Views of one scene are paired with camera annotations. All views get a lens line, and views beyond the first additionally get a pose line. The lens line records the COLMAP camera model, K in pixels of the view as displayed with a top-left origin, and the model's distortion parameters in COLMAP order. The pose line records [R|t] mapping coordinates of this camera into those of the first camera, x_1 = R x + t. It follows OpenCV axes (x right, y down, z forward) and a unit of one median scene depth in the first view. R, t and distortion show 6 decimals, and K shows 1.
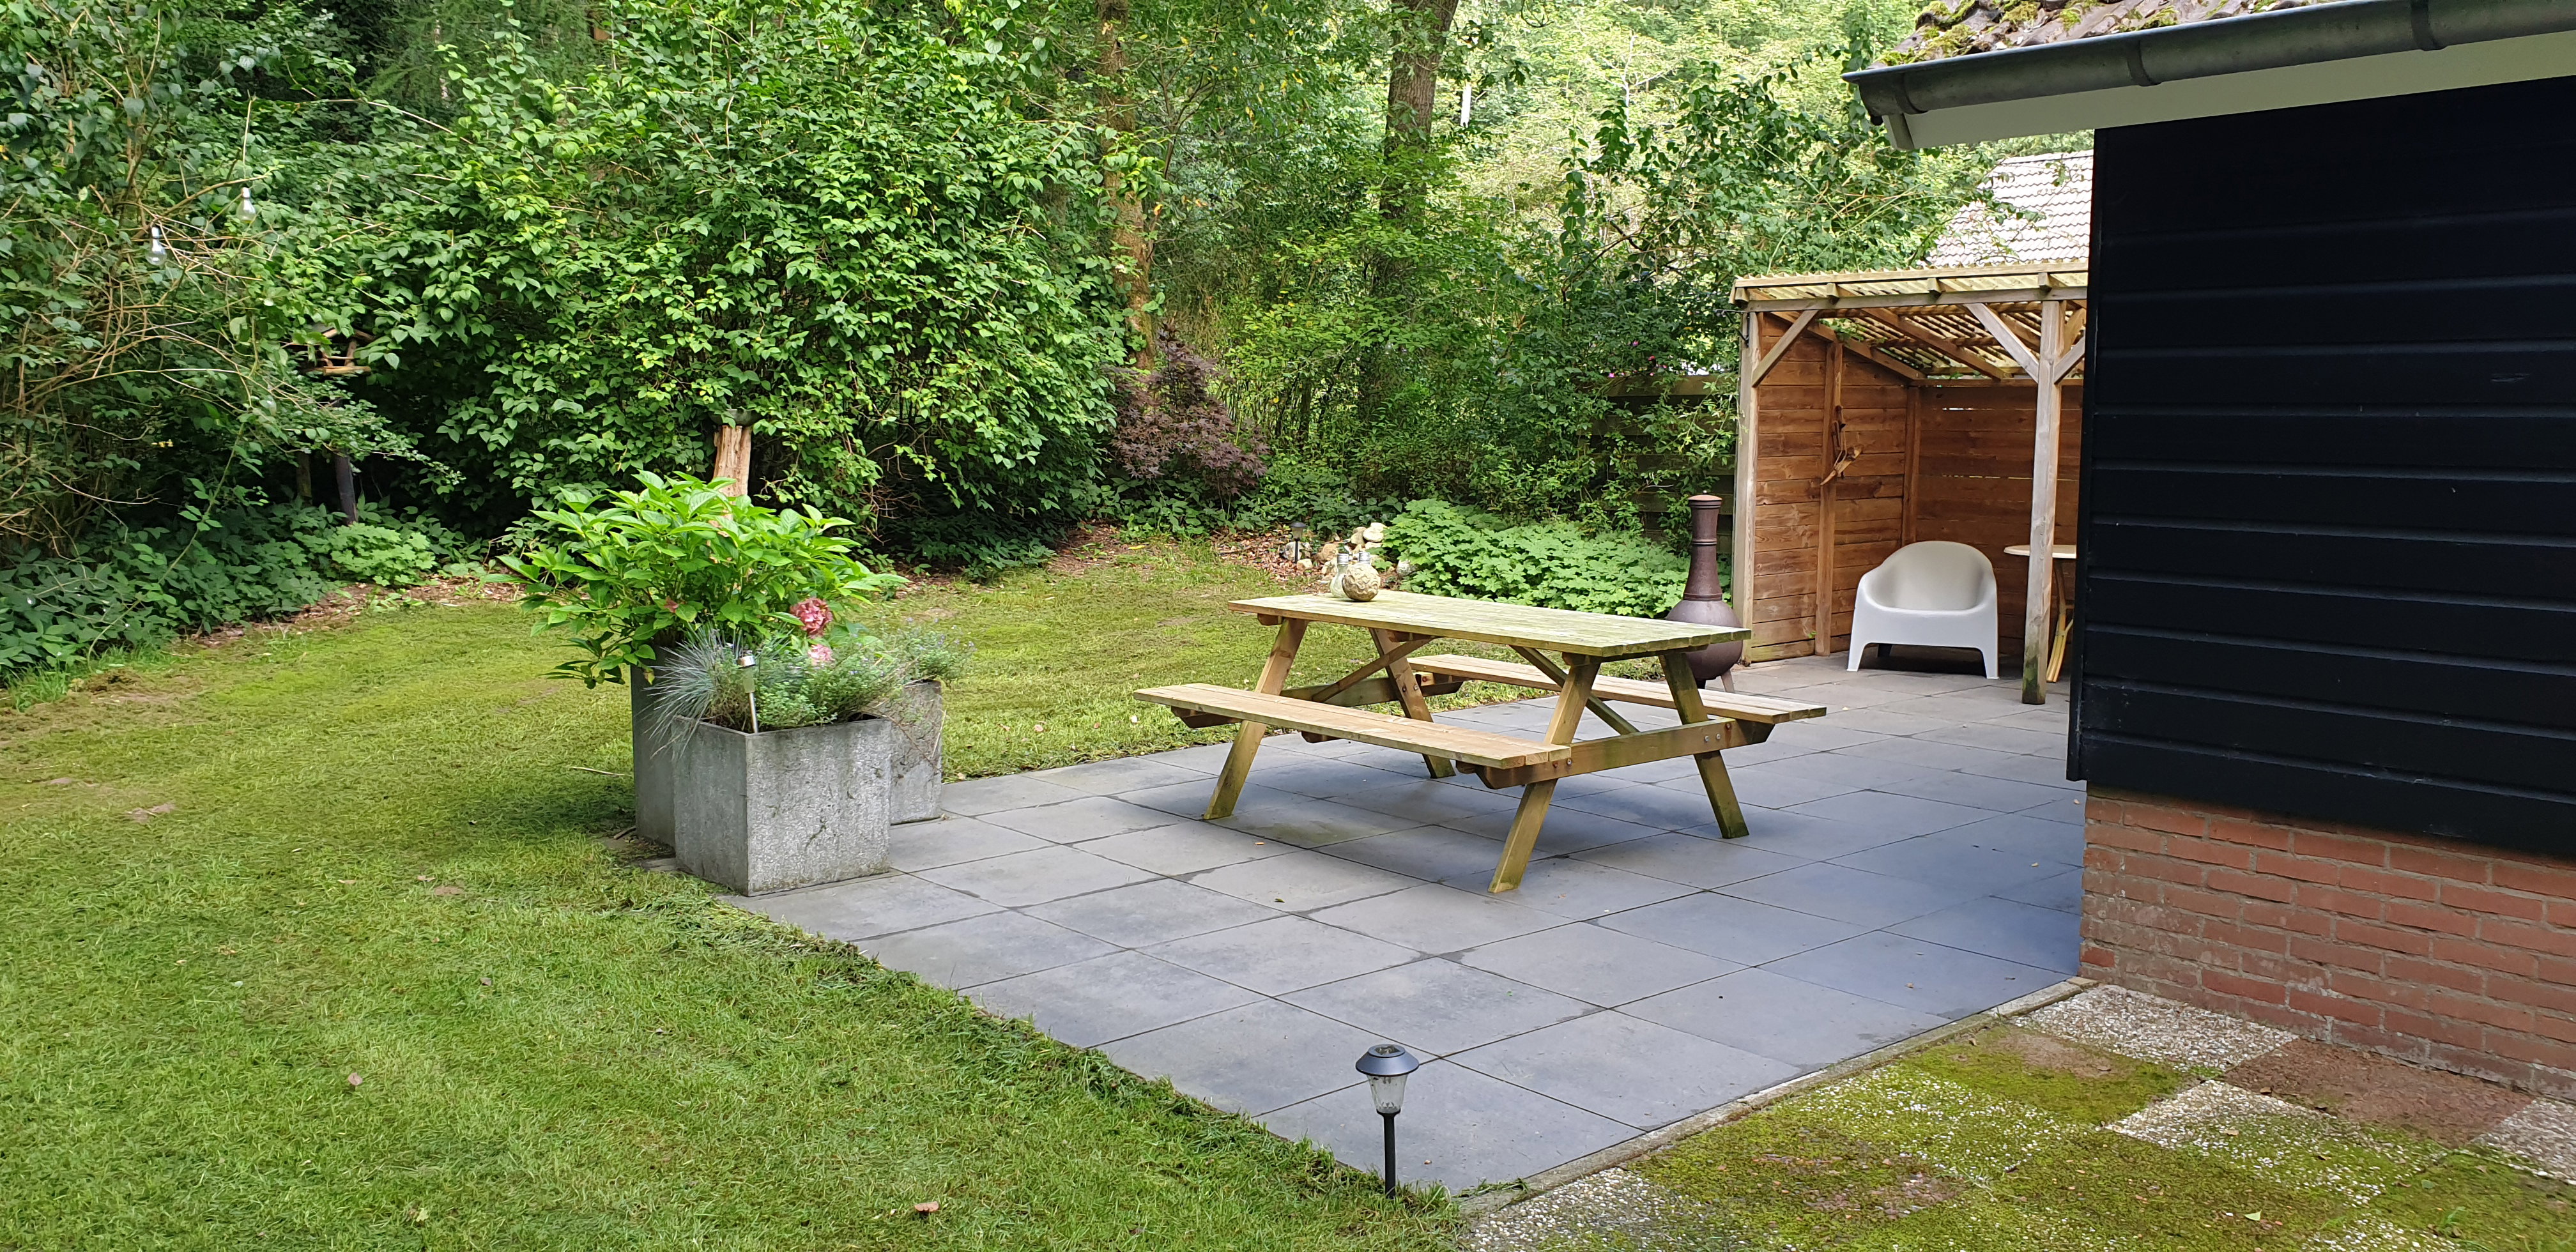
lens RADIAL K [[2027.7, 0, 1288.0], [0, 2027.7, 626.0], [0, 0, 1]] dist [-0.001249, -0.000326]
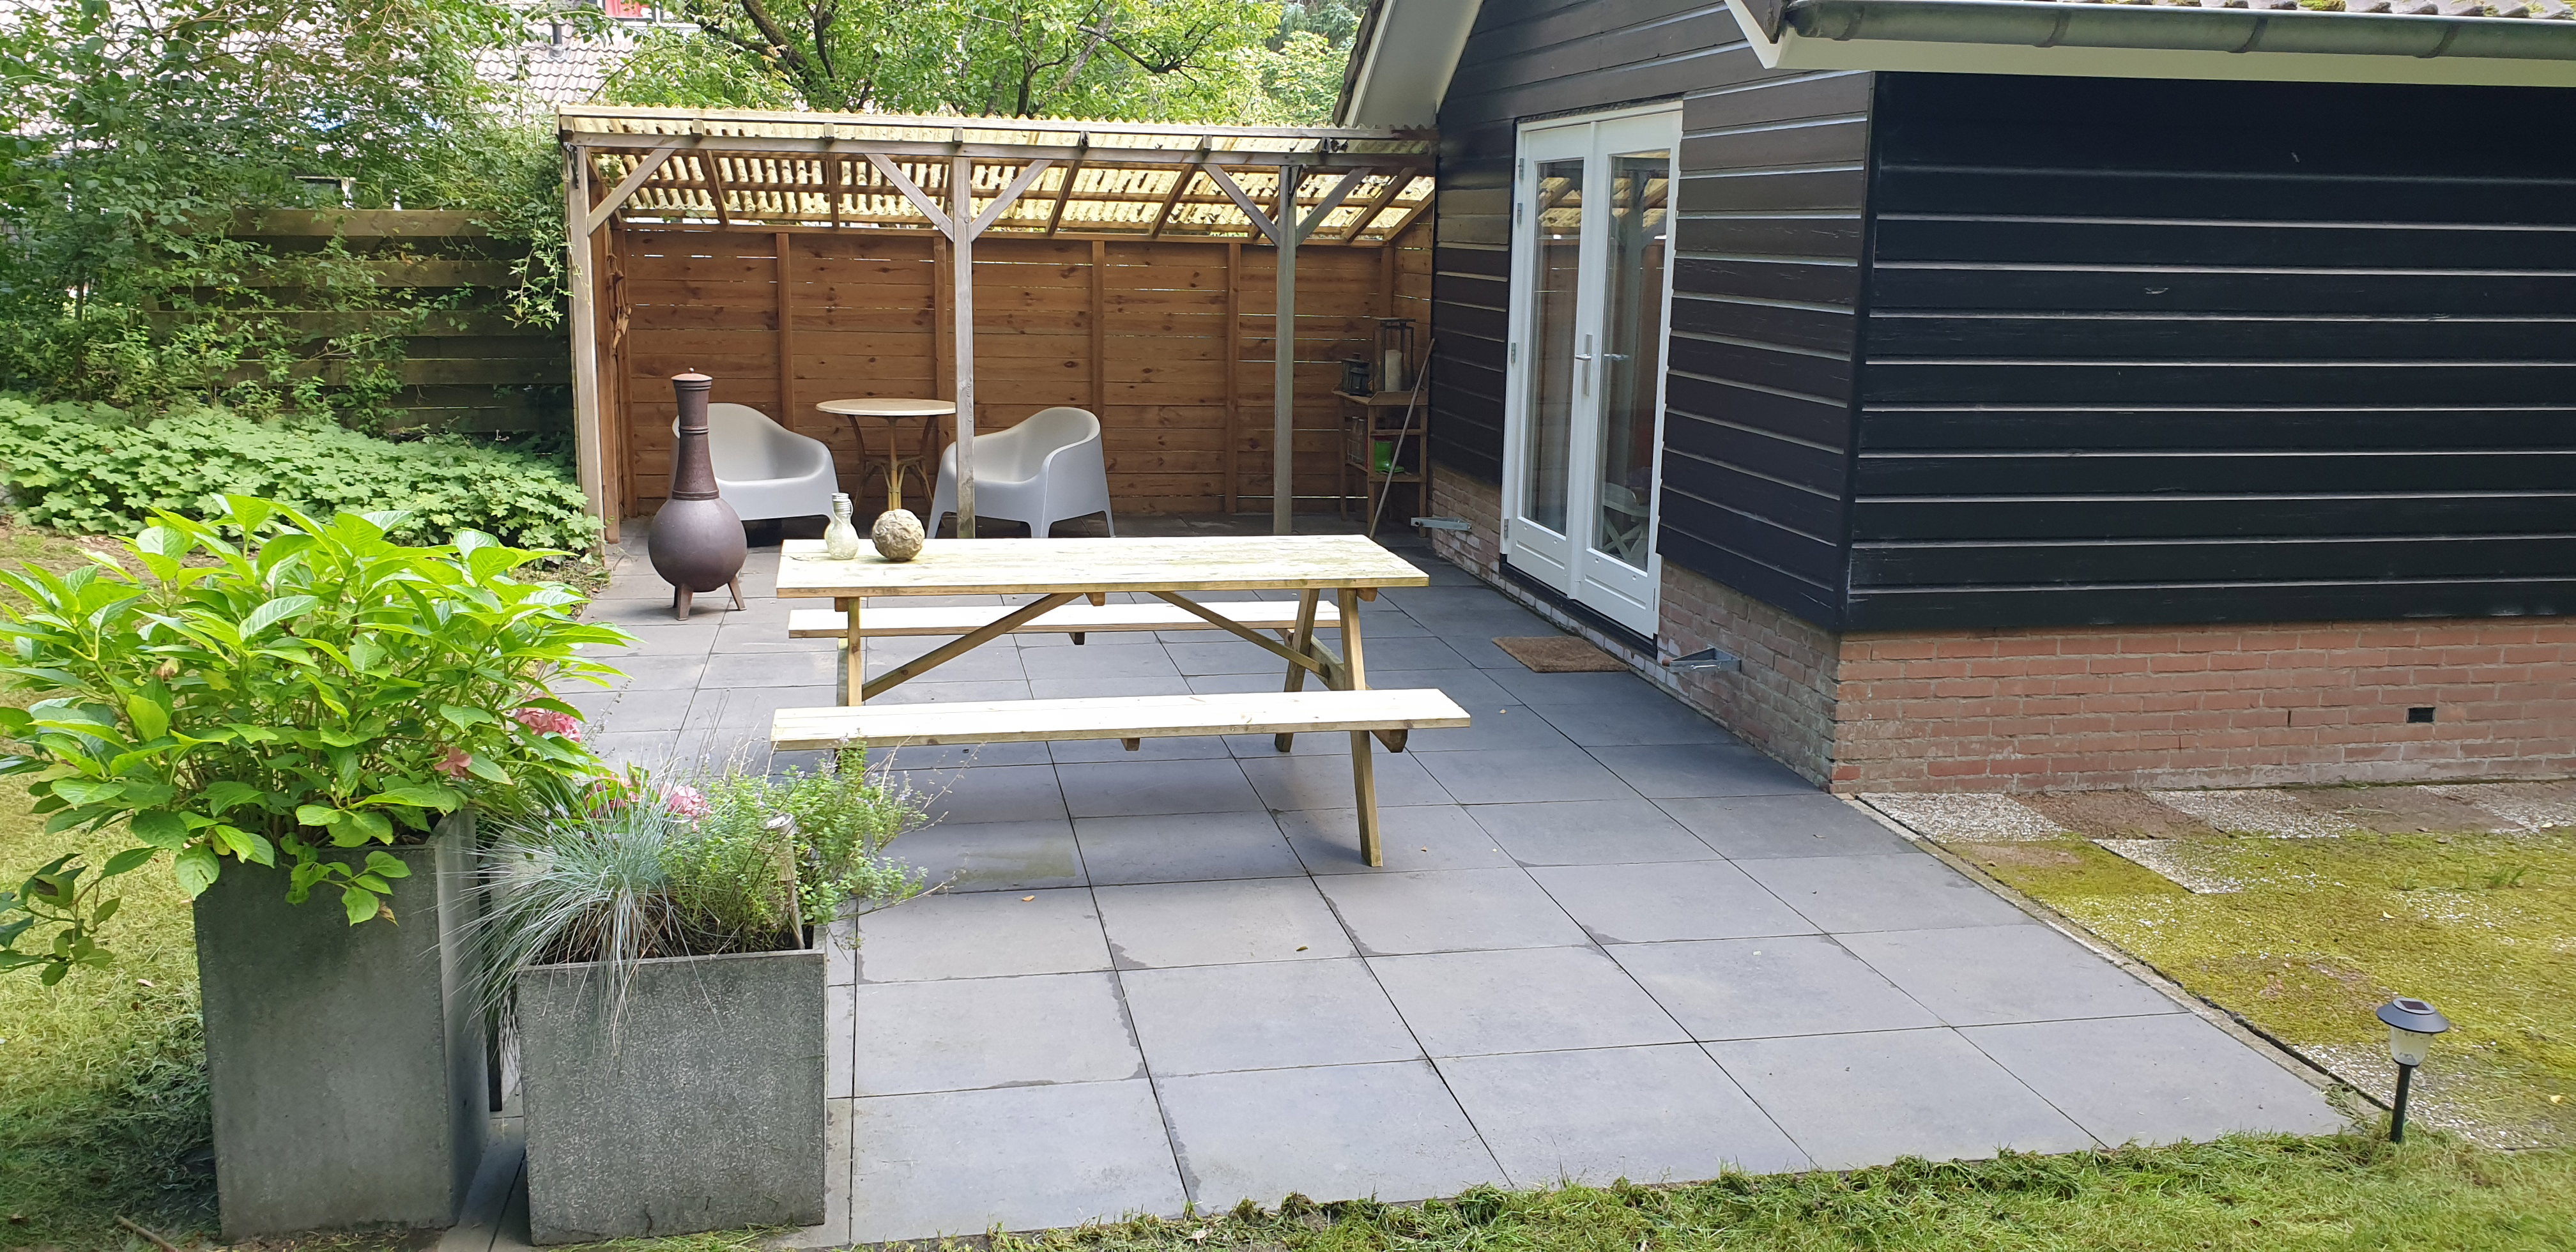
lens RADIAL K [[1986.2, 0, 1288.0], [0, 1986.2, 626.0], [0, 0, 1]] dist [-0.055965, 0.001128]
pose [[0.514814, -0.169212, 0.840437, -0.772880], [0.081471, 0.985547, 0.148523, -0.128029], [-0.853422, -0.007991, 0.521160, 0.718458]]
